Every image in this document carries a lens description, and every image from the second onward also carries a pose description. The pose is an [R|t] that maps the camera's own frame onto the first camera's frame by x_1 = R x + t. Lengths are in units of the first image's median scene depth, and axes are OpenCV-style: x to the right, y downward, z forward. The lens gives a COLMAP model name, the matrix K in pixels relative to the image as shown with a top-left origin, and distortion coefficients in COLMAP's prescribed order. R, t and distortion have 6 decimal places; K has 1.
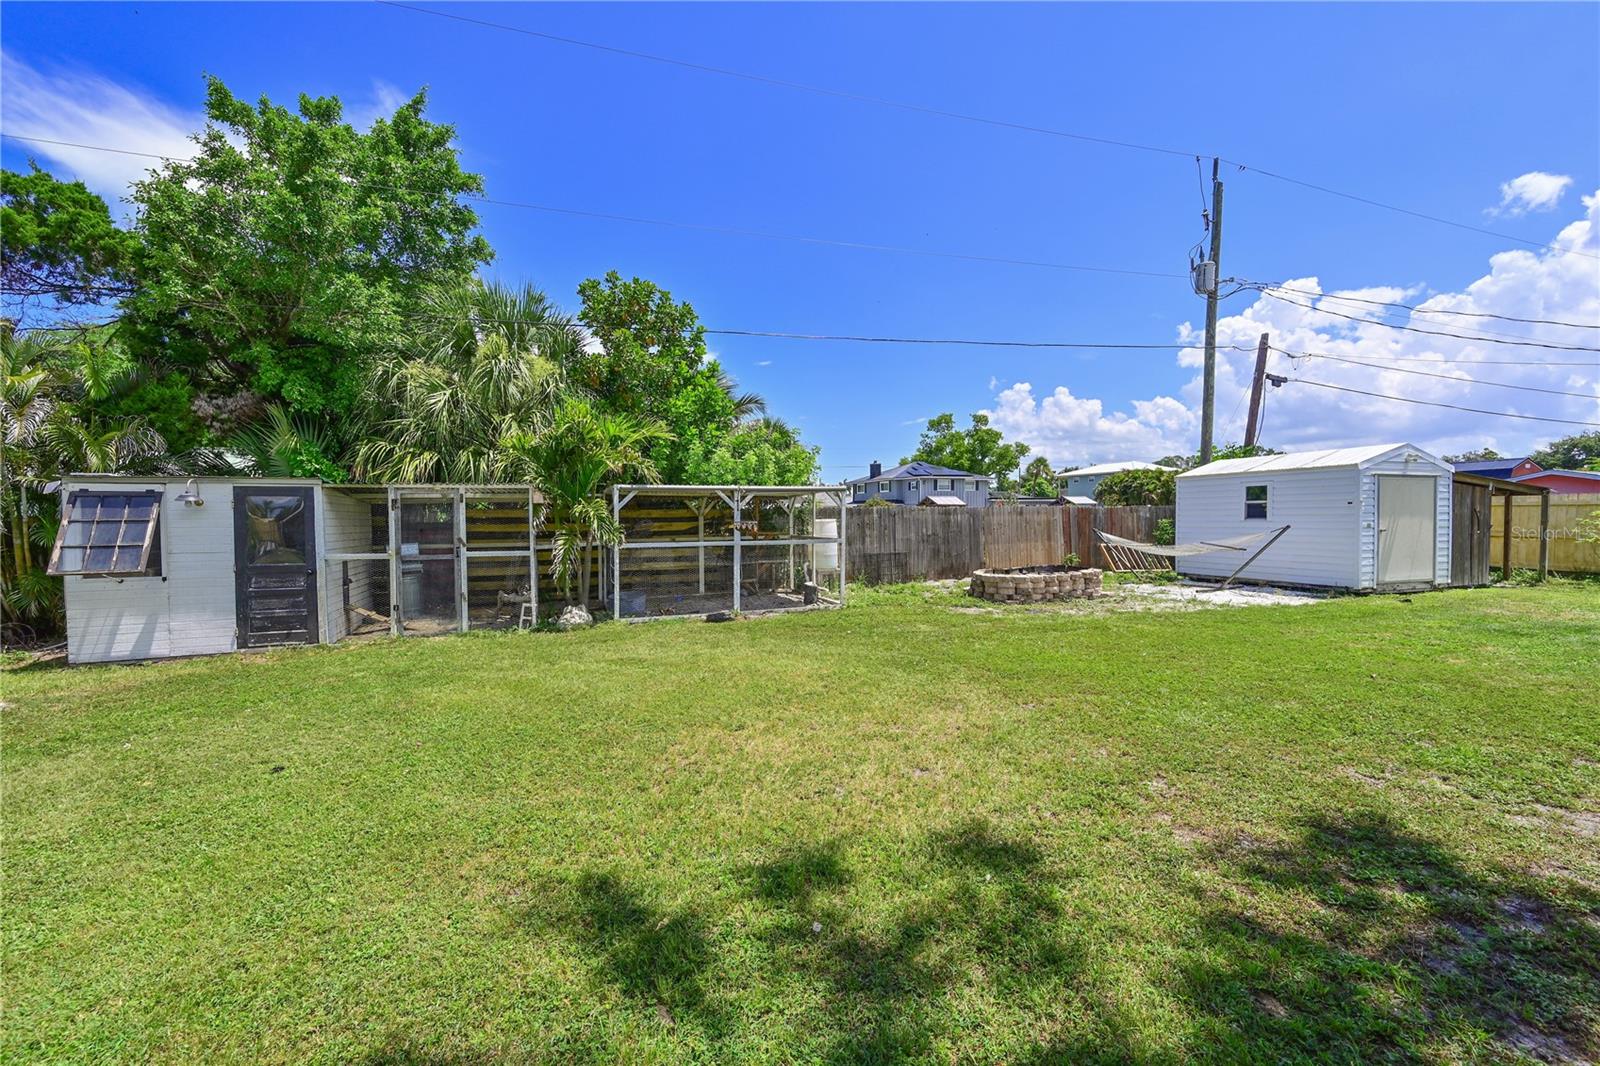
lens RADIAL K [[699.4, 0, 800.0], [0, 699.4, 533.0], [0, 0, 1]] dist [-0.000991, 0.000013]
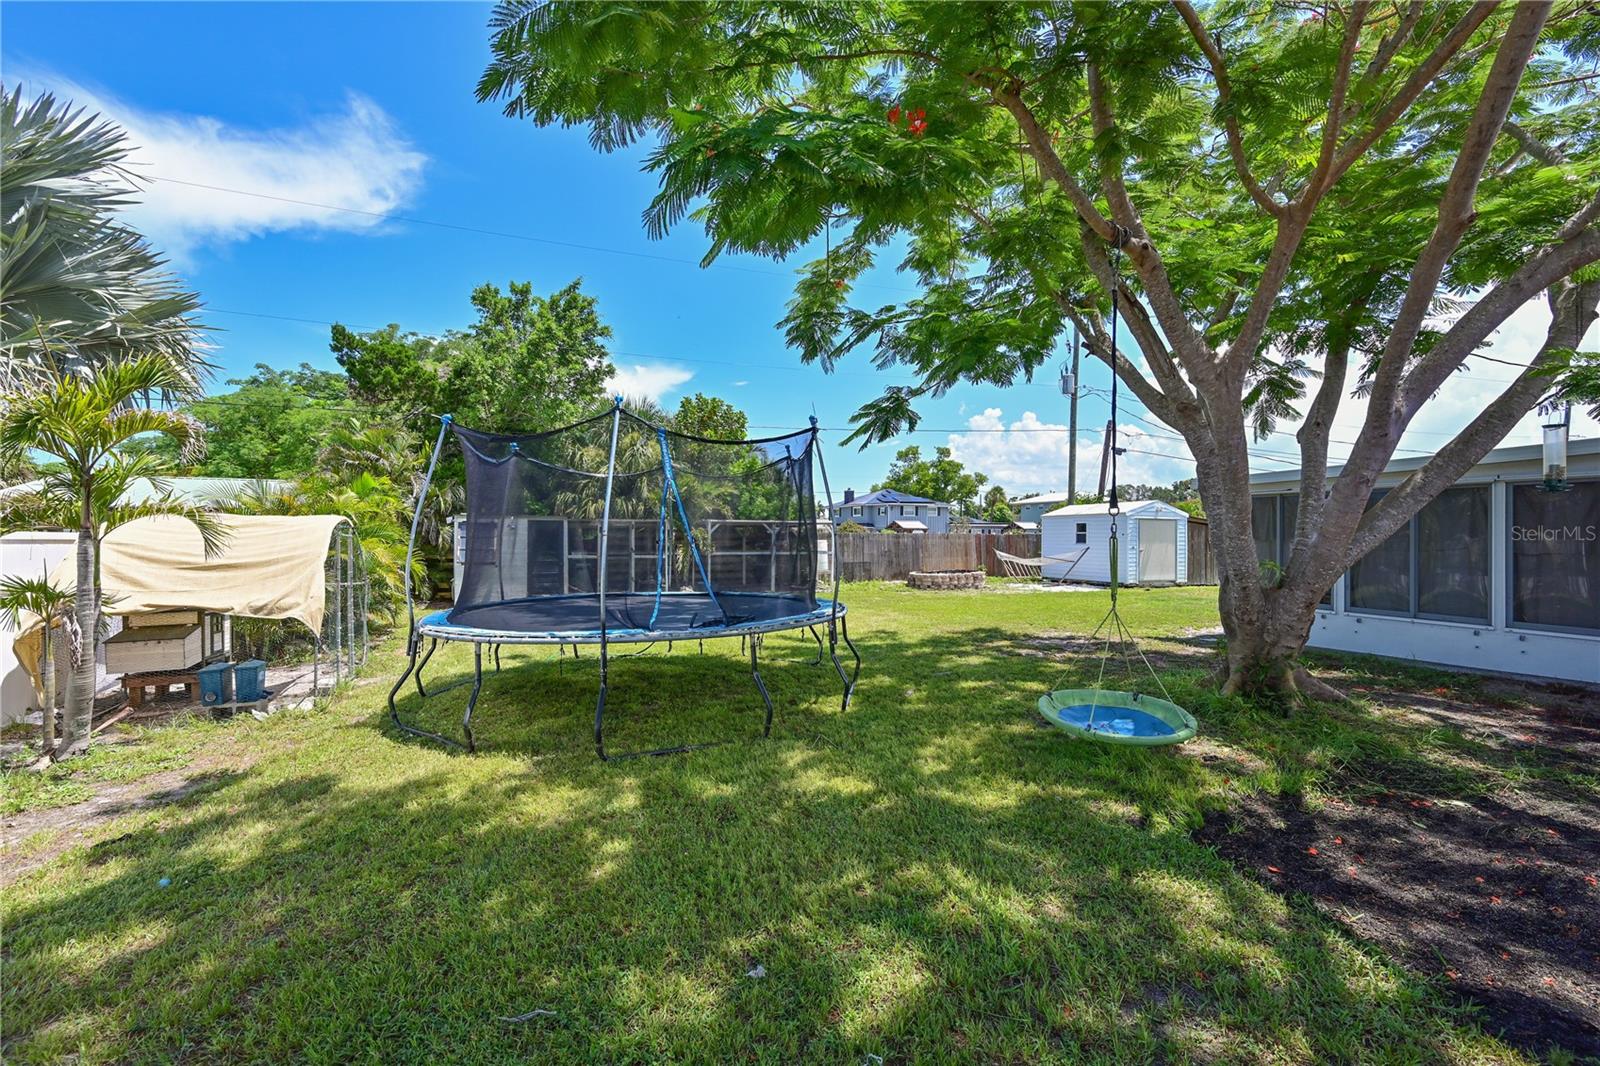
lens RADIAL K [[699.4, 0, 800.0], [0, 699.4, 533.0], [0, 0, 1]] dist [-0.000991, 0.000013]
pose [[0.999138, 0.013665, 0.039209, -0.057096], [-0.012534, 0.999502, -0.028954, 0.008831], [-0.039585, 0.028438, 0.998811, -0.468700]]
